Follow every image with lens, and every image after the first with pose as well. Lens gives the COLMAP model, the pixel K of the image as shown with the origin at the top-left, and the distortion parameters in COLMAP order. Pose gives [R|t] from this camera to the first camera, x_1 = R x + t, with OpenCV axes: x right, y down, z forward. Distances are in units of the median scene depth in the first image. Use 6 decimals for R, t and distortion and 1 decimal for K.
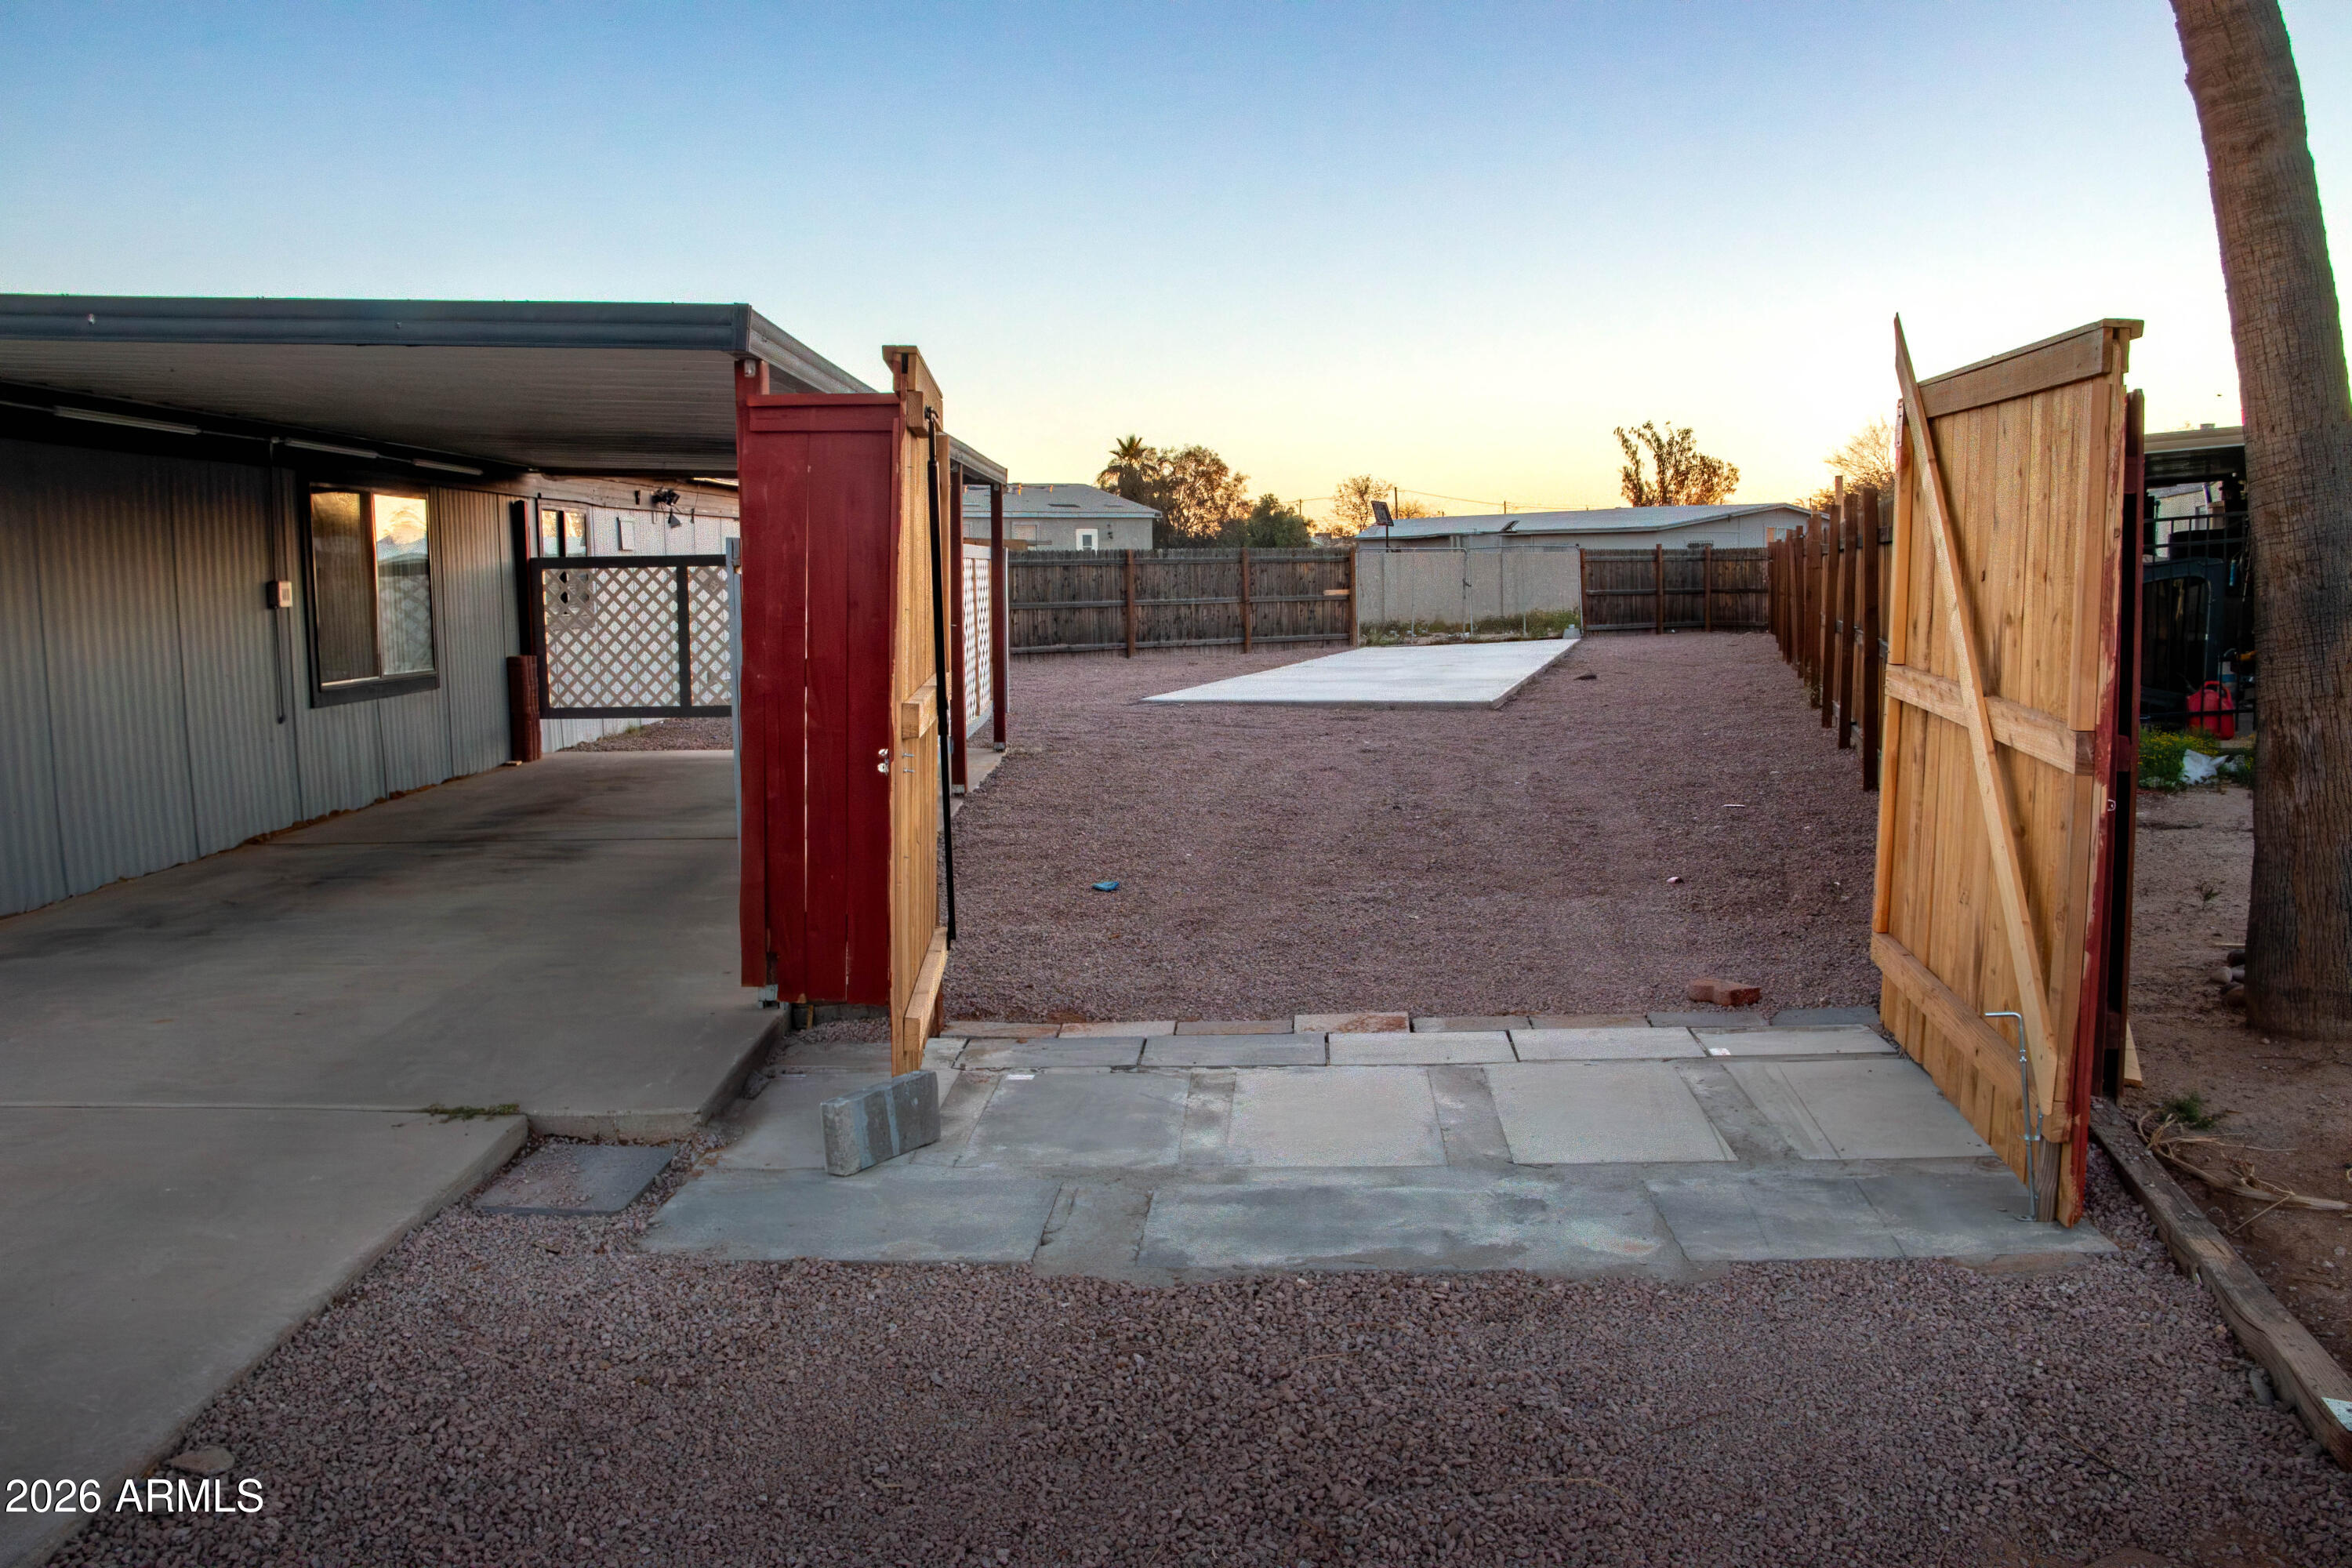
lens RADIAL K [[1932.8, 0, 1181.2], [0, 1932.8, 727.1], [0, 0, 1]] dist [-0.176940, 0.135169]
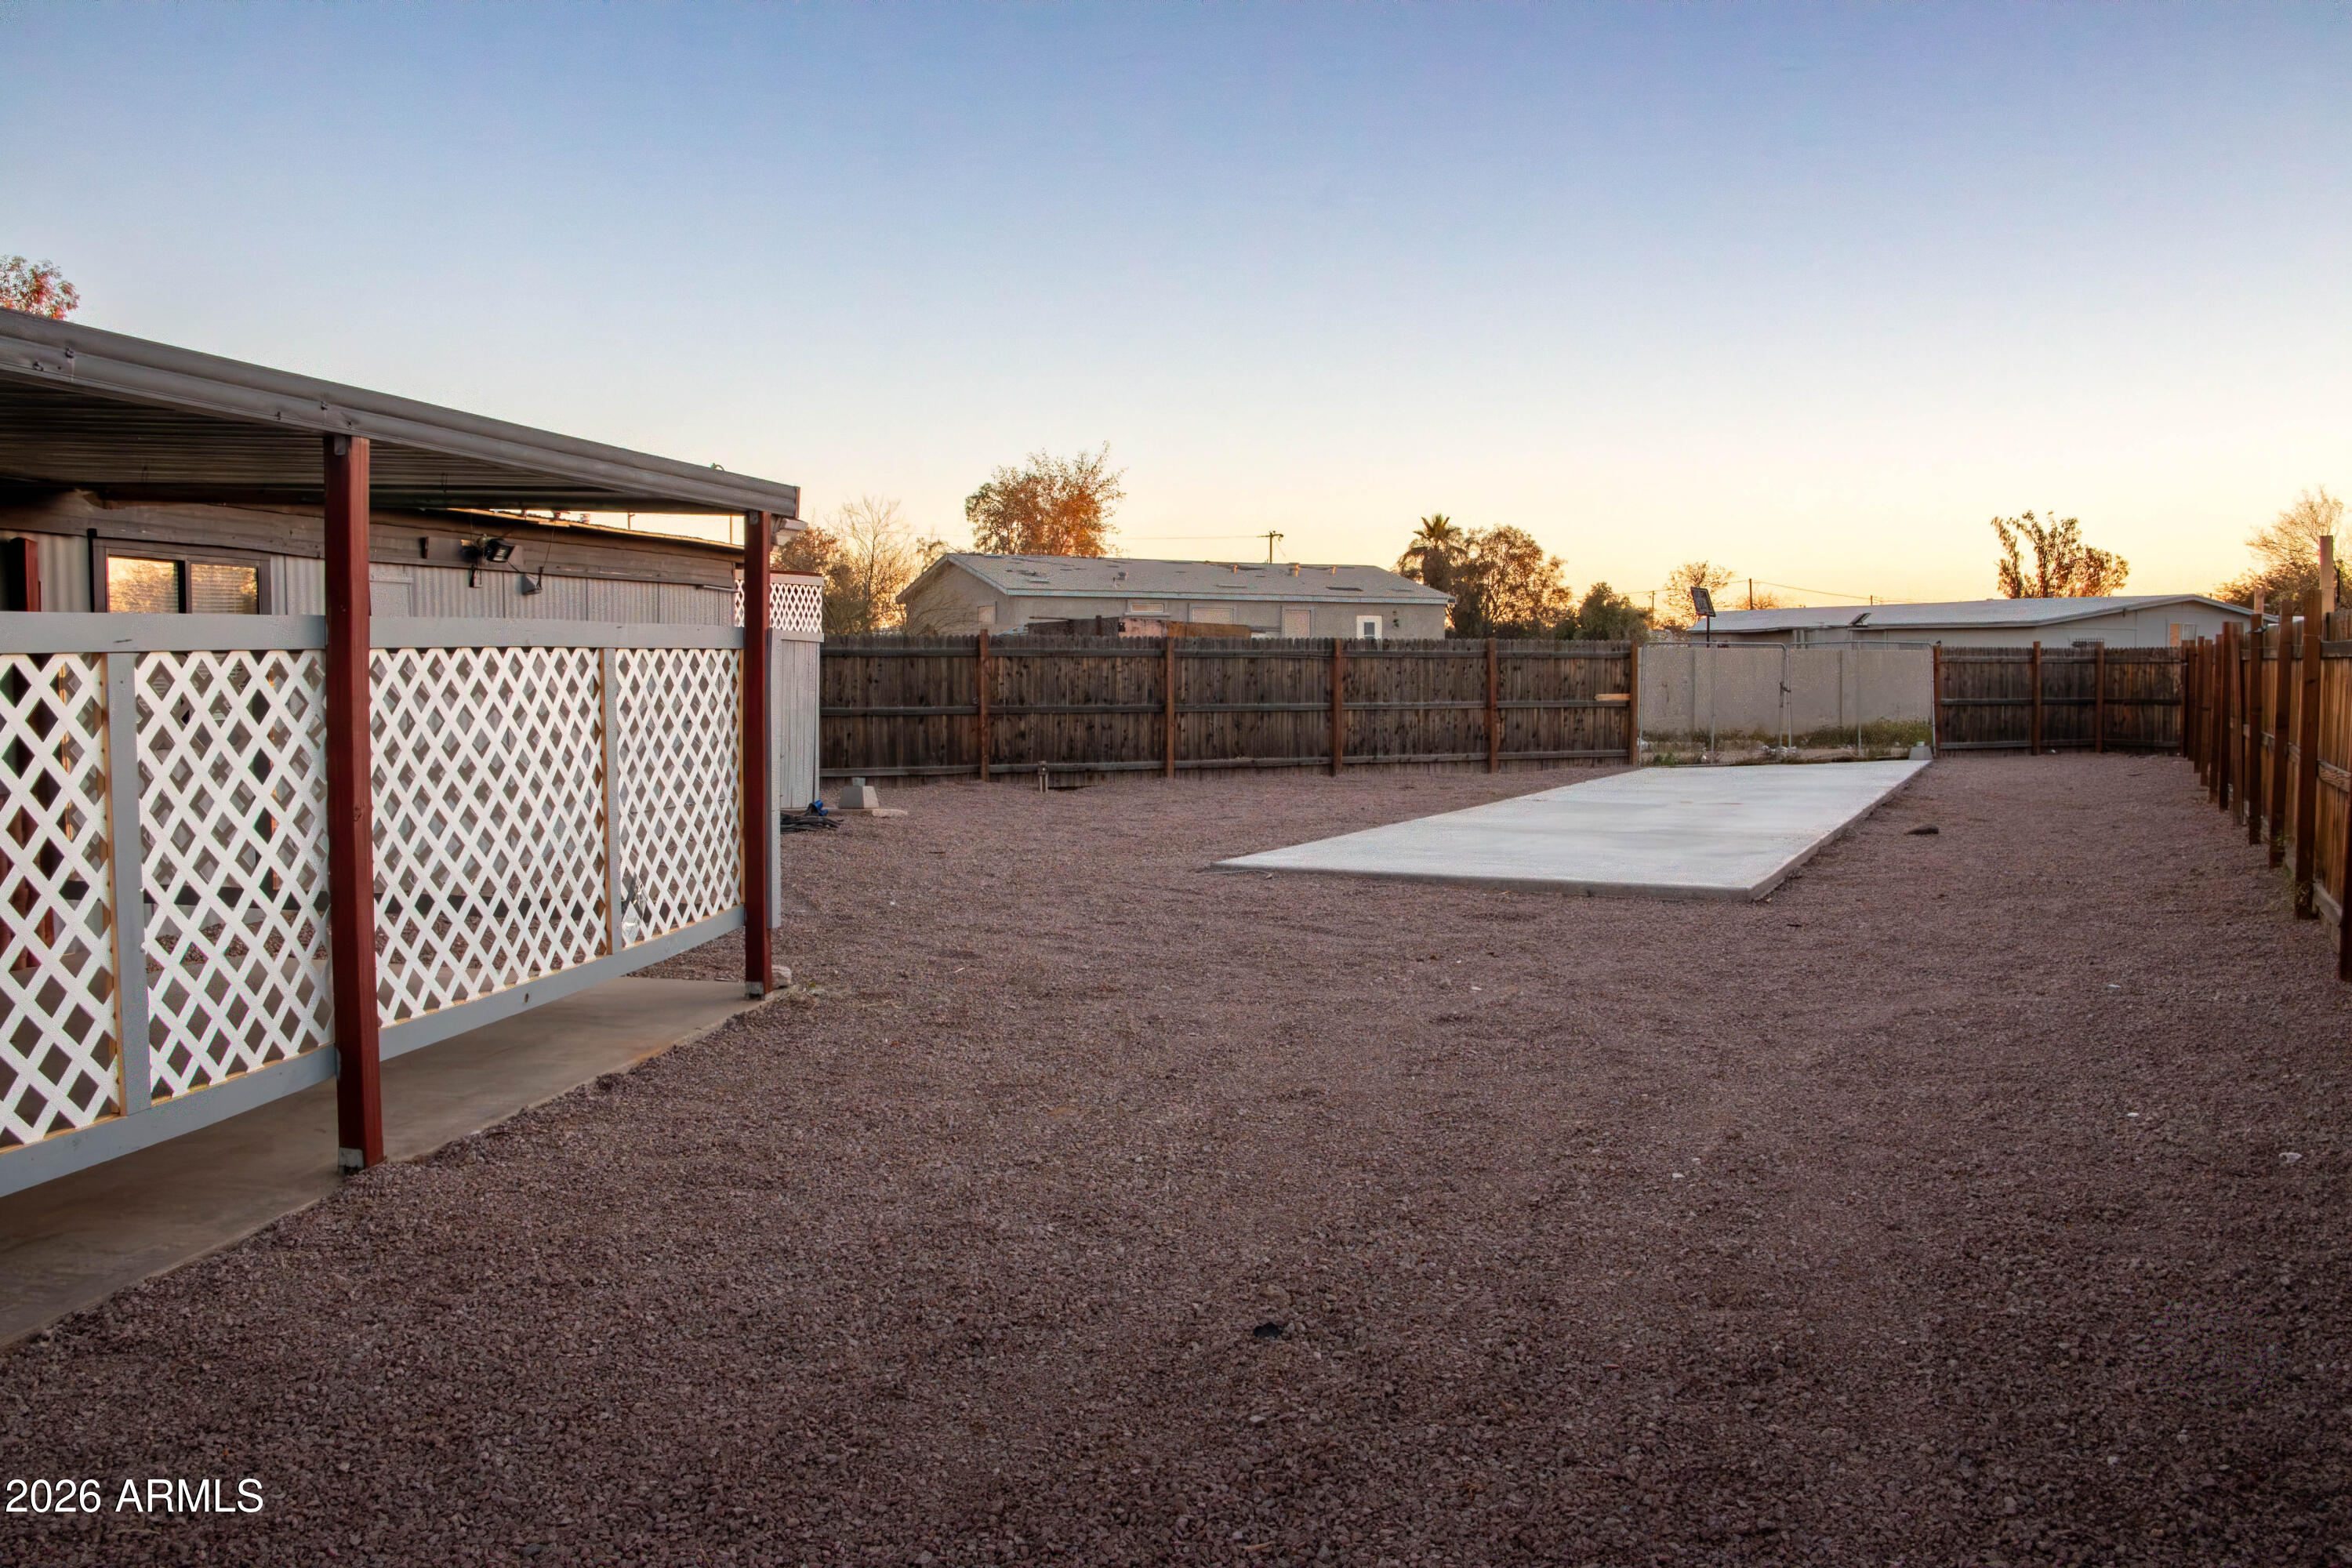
lens RADIAL K [[1932.8, 0, 1181.2], [0, 1932.8, 727.1], [0, 0, 1]] dist [-0.176940, 0.135169]
pose [[0.982801, 0.021836, -0.183371, 0.043270], [-0.030235, 0.998612, -0.043137, -0.015642], [0.182174, 0.047939, 0.982097, 0.169053]]
